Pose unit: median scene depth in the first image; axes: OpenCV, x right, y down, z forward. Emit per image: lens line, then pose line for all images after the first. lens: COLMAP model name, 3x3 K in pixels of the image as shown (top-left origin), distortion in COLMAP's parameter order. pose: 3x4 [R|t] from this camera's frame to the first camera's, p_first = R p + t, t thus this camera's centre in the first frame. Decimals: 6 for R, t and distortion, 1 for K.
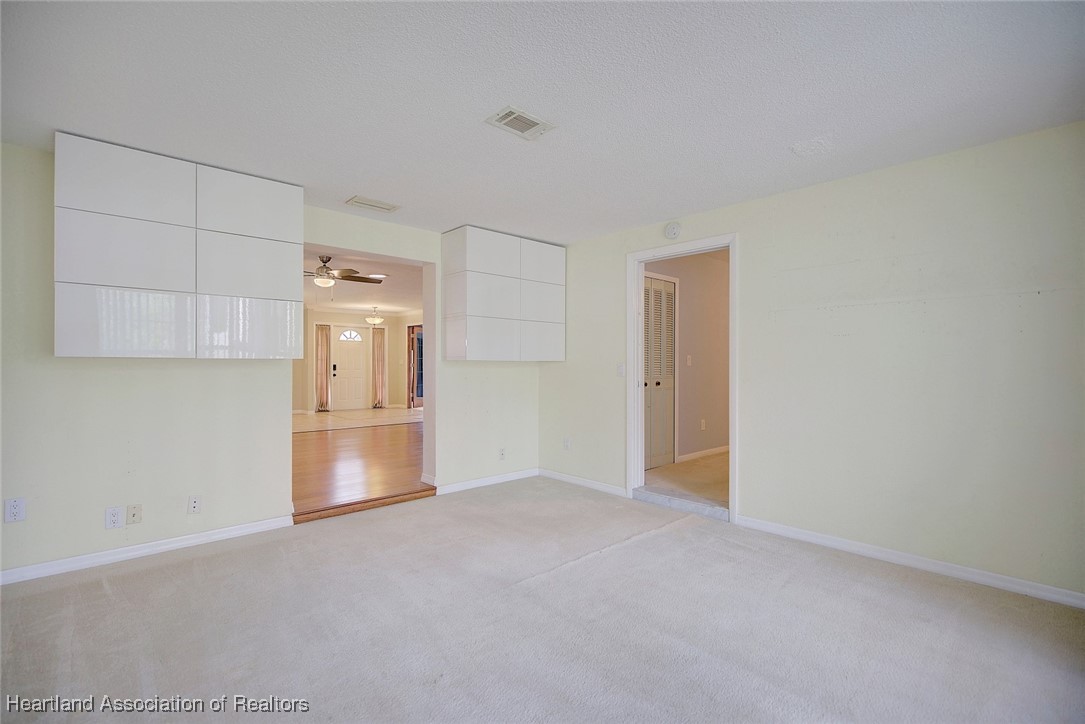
lens RADIAL K [[499.4, 0, 541.5], [0, 499.4, 362.2], [0, 0, 1]] dist [-0.002700, -0.000906]
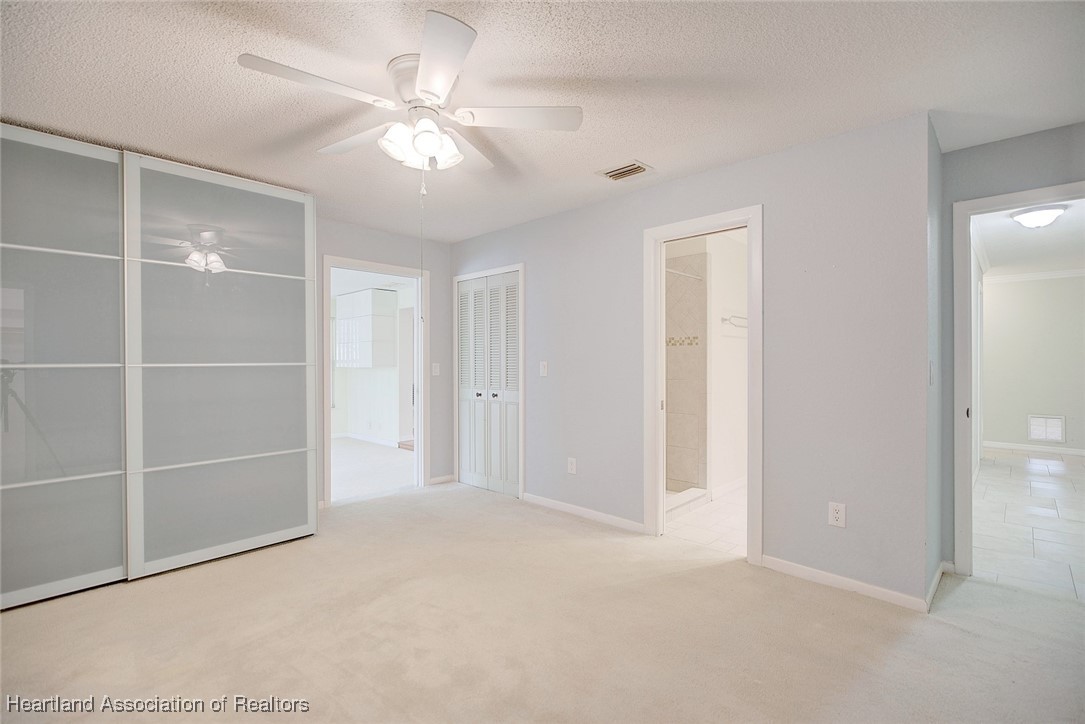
lens RADIAL K [[499.4, 0, 537.0], [0, 499.4, 358.2], [0, 0, 1]] dist [-0.002700, -0.000906]
pose [[0.070647, -0.005207, -0.997488, 1.084822], [-0.001103, 0.999985, -0.005298, -0.016377], [0.997501, 0.001475, 0.070640, 0.994034]]
